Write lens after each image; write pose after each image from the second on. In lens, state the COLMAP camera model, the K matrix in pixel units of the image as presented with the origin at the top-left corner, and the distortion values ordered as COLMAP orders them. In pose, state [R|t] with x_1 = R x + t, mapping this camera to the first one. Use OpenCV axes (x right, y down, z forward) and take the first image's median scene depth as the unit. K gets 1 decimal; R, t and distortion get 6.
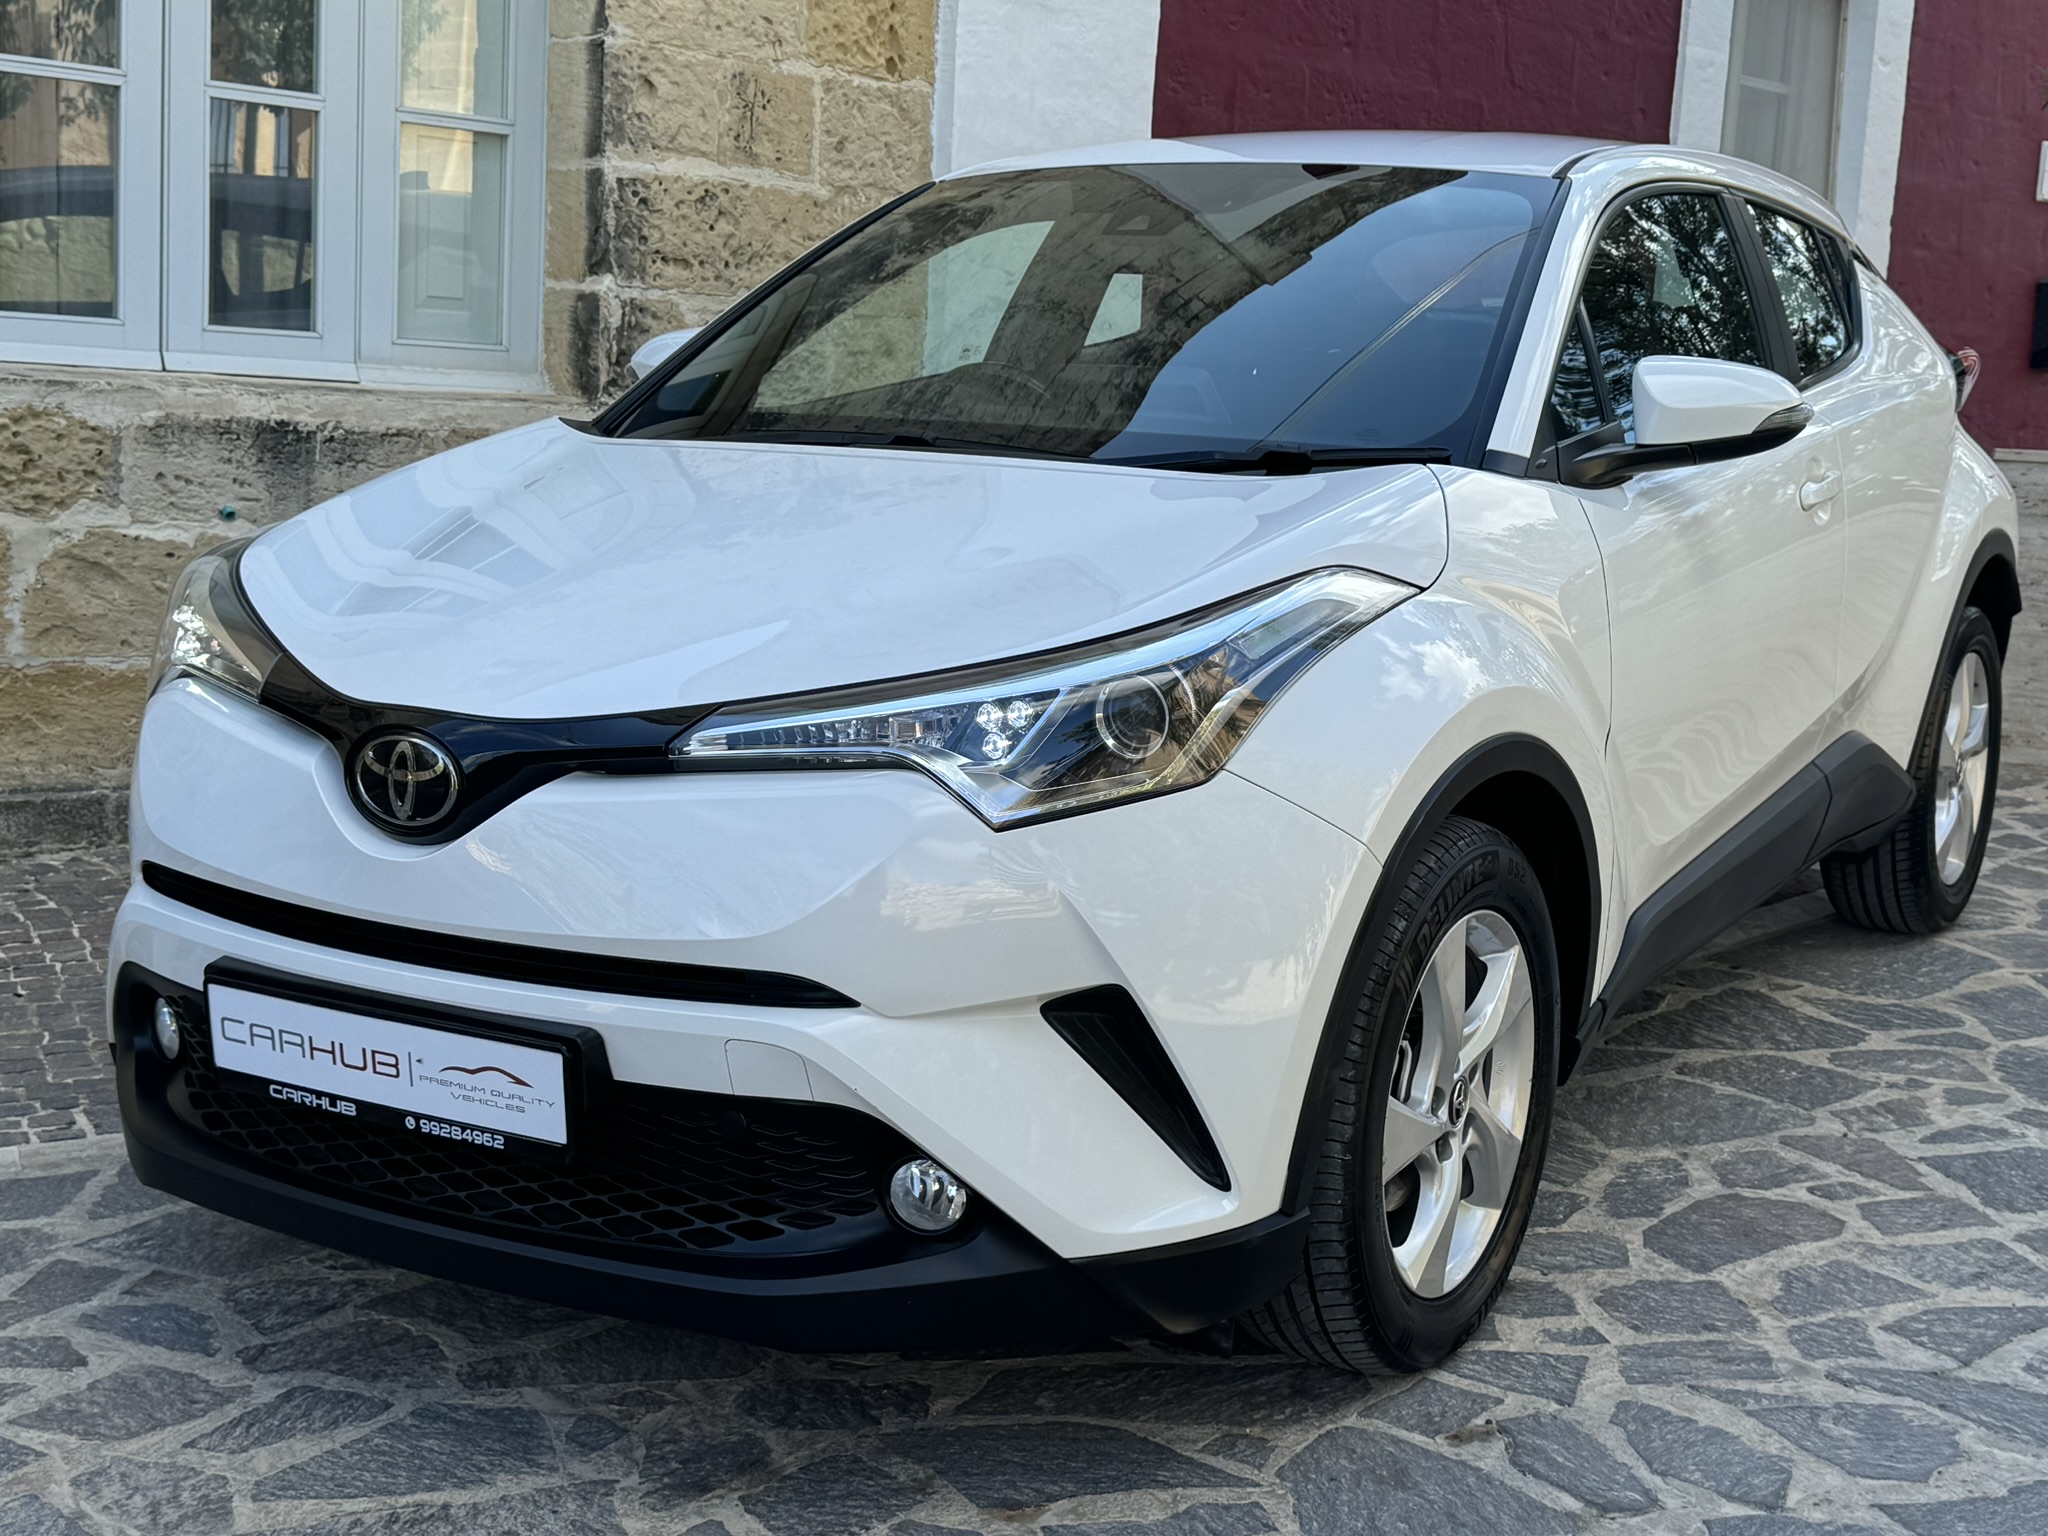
lens RADIAL K [[2669.6, 0, 1024.0], [0, 2669.6, 768.0], [0, 0, 1]] dist [0.153736, -0.032102]
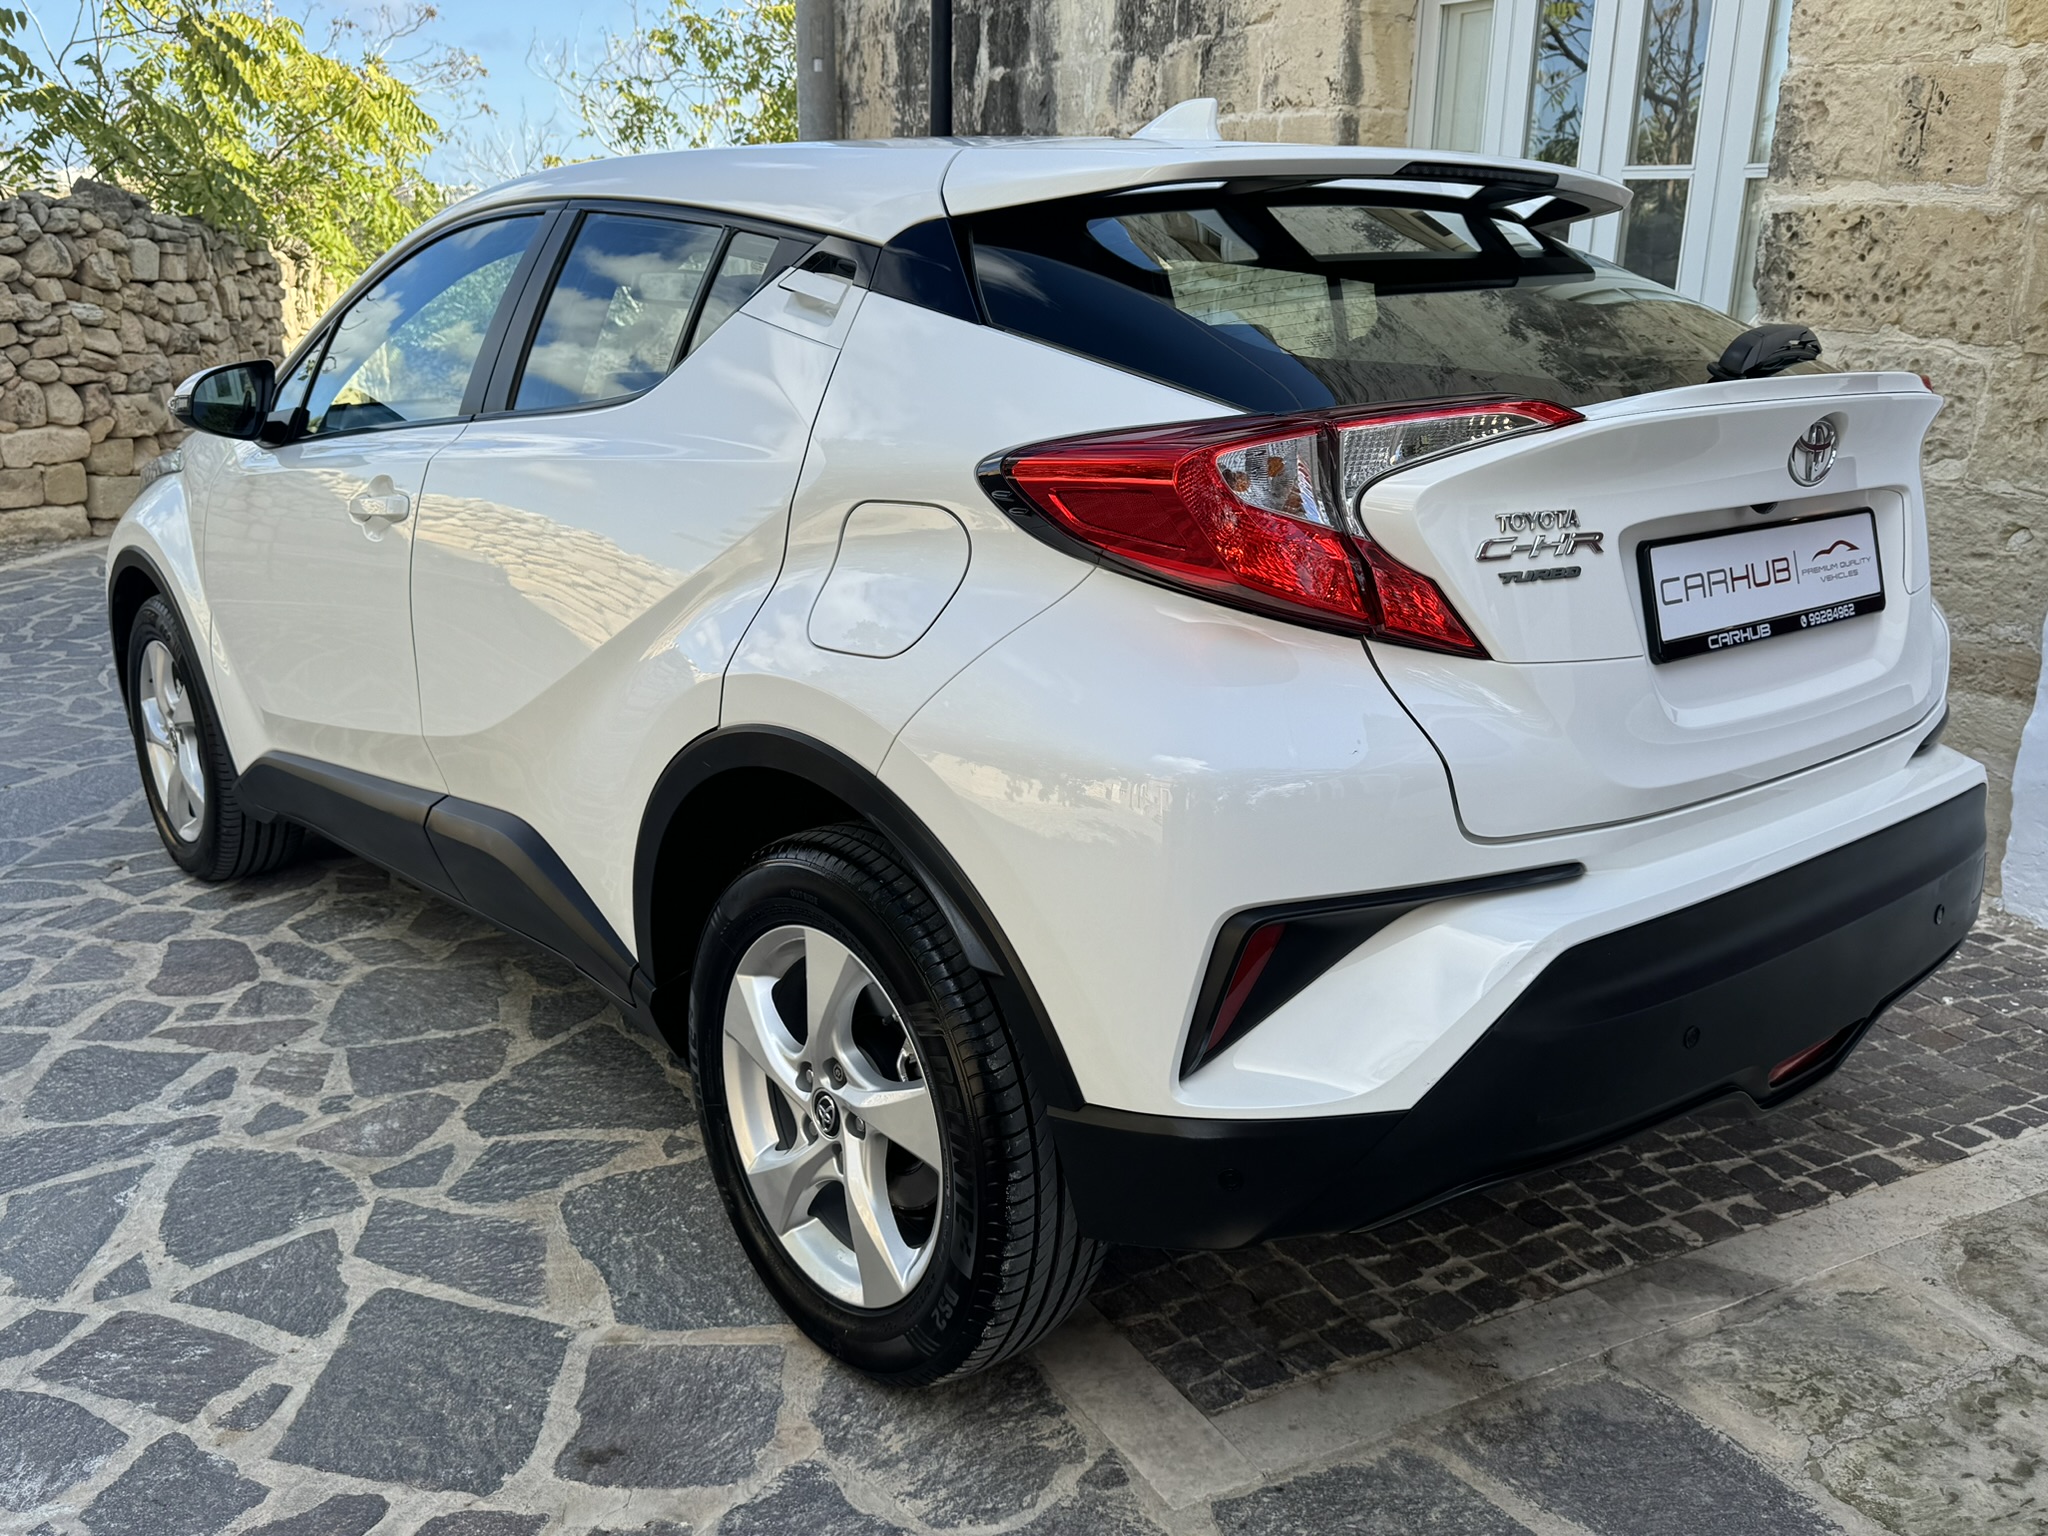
lens RADIAL K [[1743.0, 0, 1024.0], [0, 1743.0, 768.0], [0, 0, 1]] dist [0.002011, -0.003553]
pose [[-0.308058, 0.223430, -0.924759, 0.561727], [-0.178740, 0.941129, 0.286927, -0.159269], [0.934426, 0.253682, -0.249987, 0.940100]]
